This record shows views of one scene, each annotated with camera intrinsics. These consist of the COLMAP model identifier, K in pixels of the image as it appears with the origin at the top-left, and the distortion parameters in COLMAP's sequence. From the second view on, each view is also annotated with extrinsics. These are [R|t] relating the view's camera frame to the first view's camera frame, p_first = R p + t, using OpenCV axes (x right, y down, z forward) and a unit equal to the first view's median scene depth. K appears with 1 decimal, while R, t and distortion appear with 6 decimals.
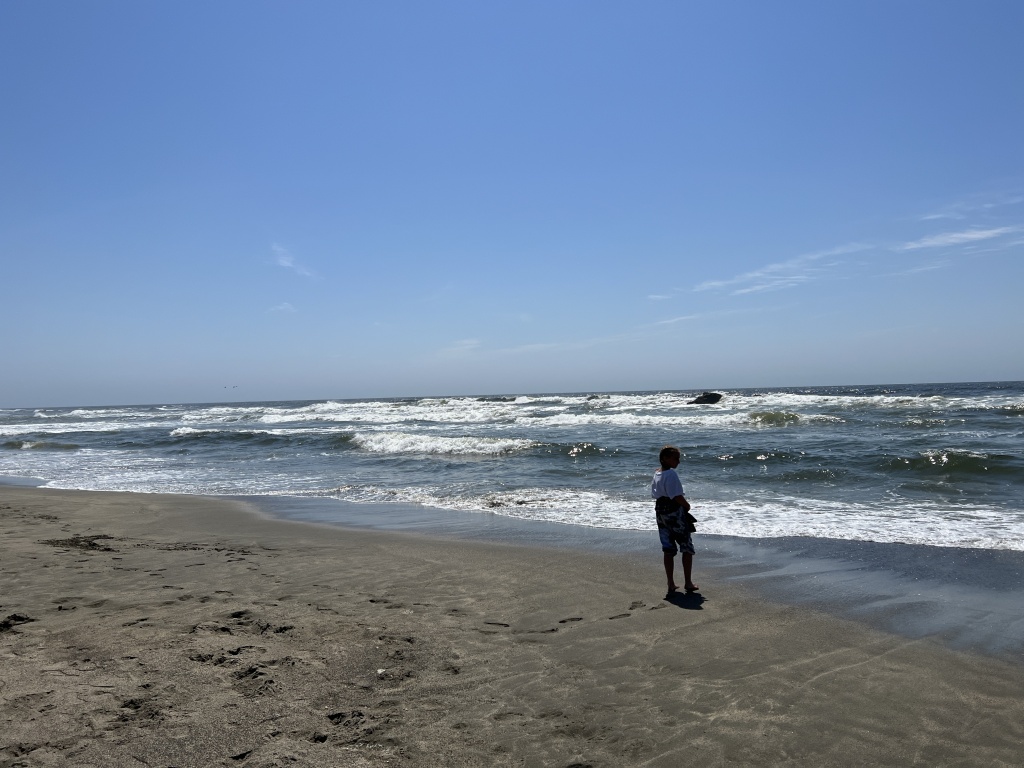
lens RADIAL K [[770.8, 0, 512.0], [0, 770.8, 384.0], [0, 0, 1]] dist [0.080650, -0.075589]
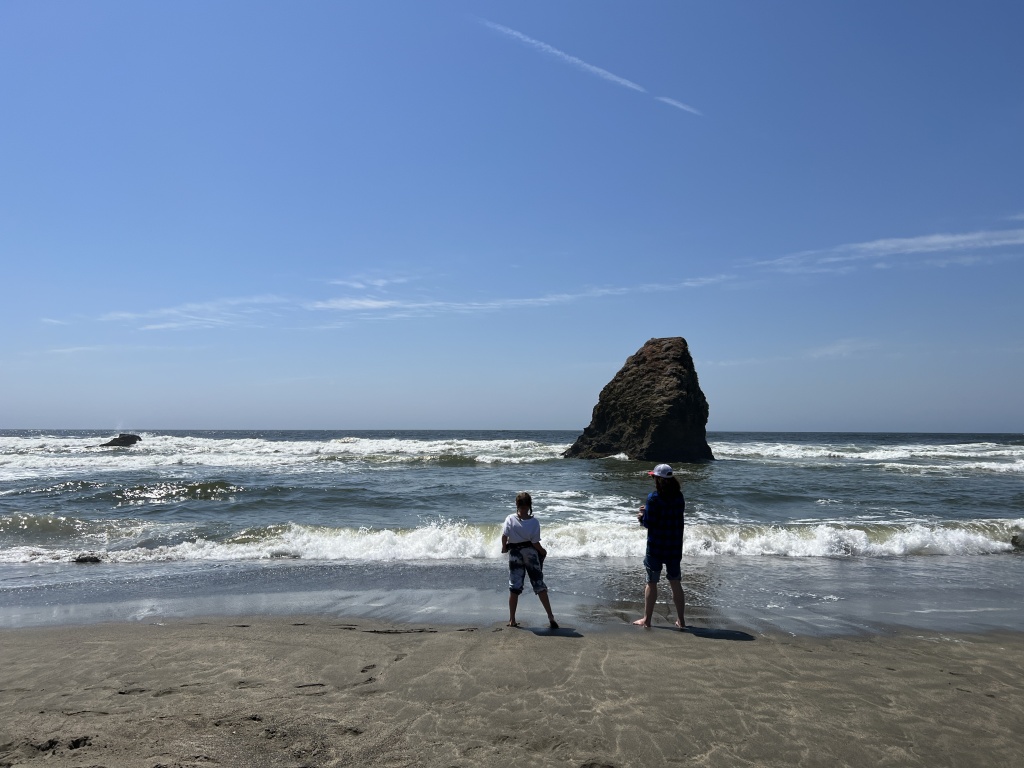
lens RADIAL K [[770.8, 0, 512.0], [0, 770.8, 384.0], [0, 0, 1]] dist [0.080650, -0.075589]
pose [[0.744049, 0.067215, 0.664736, -0.478802], [-0.030868, 0.997323, -0.066293, -0.005380], [-0.667412, 0.028807, 0.744131, 0.100498]]
